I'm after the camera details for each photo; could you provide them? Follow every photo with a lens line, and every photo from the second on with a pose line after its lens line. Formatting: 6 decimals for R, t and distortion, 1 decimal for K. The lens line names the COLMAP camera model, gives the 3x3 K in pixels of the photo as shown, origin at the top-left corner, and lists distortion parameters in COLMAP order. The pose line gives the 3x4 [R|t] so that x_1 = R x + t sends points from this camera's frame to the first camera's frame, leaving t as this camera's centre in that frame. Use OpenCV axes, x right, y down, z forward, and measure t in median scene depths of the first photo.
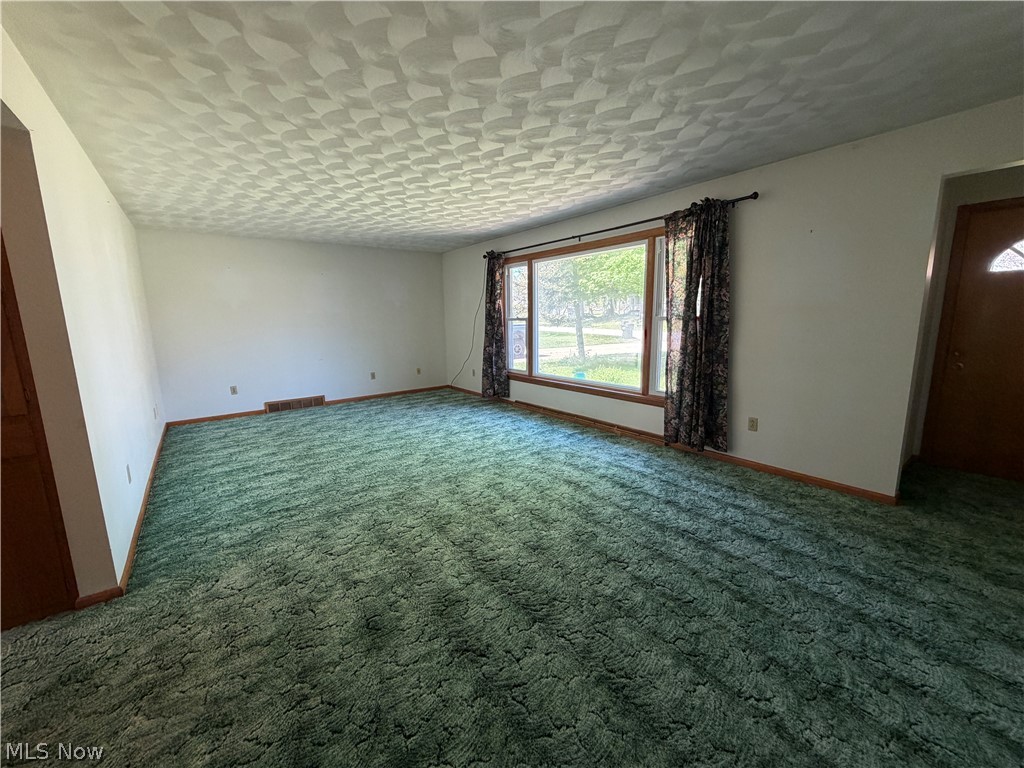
lens RADIAL K [[407.2, 0, 510.8], [0, 407.2, 382.4], [0, 0, 1]] dist [-0.001474, 0.000359]
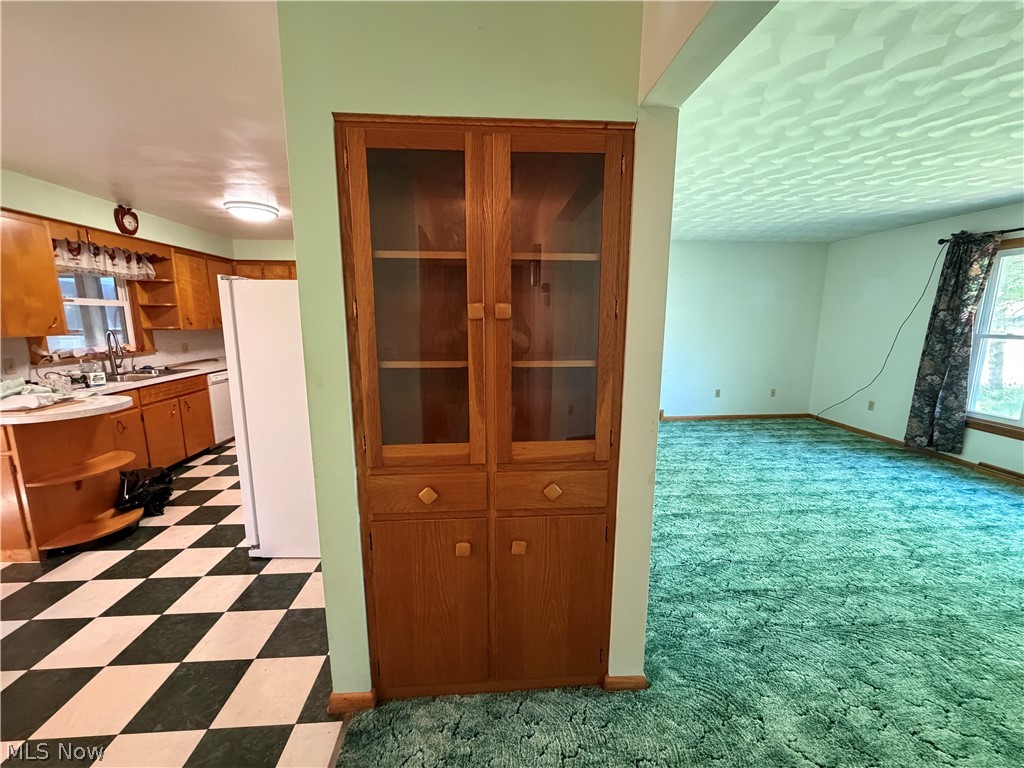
lens RADIAL K [[407.2, 0, 511.8], [0, 407.2, 385.4], [0, 0, 1]] dist [-0.001474, 0.000359]
pose [[0.831529, 0.108780, -0.544726, -0.333999], [-0.103082, 0.993823, 0.041108, -0.033718], [0.545833, 0.021969, 0.837606, 0.067359]]
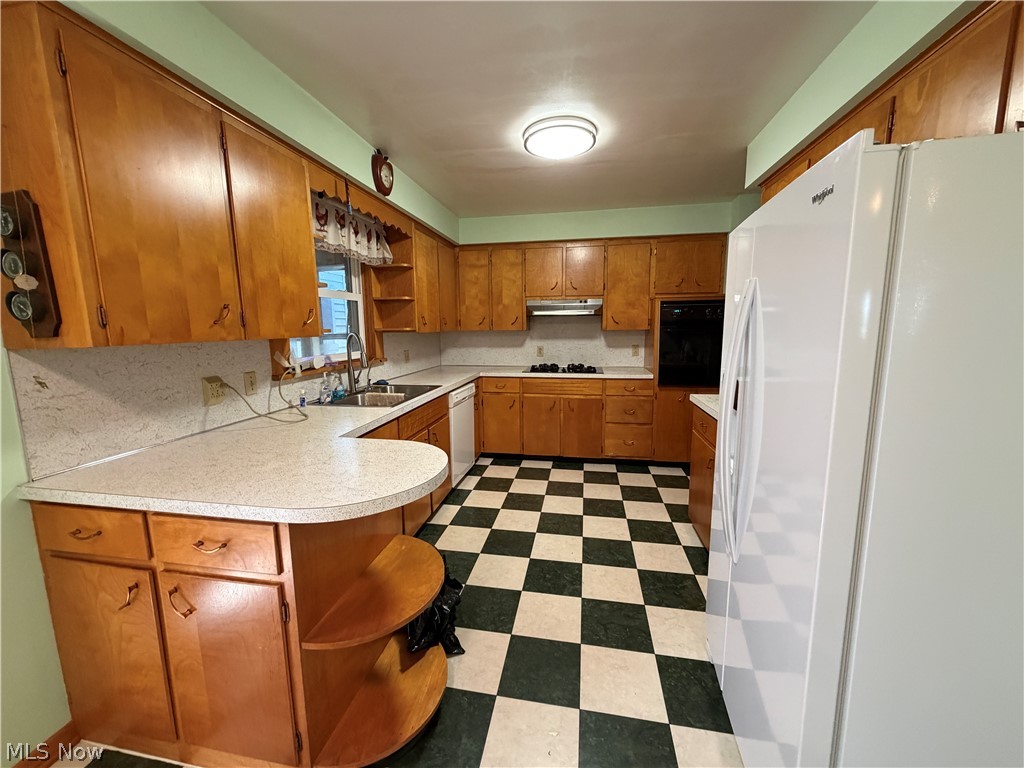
lens RADIAL K [[407.2, 0, 513.7], [0, 407.2, 384.7], [0, 0, 1]] dist [-0.001474, 0.000359]
pose [[0.672420, 0.113547, -0.731409, -0.873377], [-0.116179, 0.992106, 0.047210, -0.005105], [0.730996, 0.053229, 0.680303, 0.083851]]
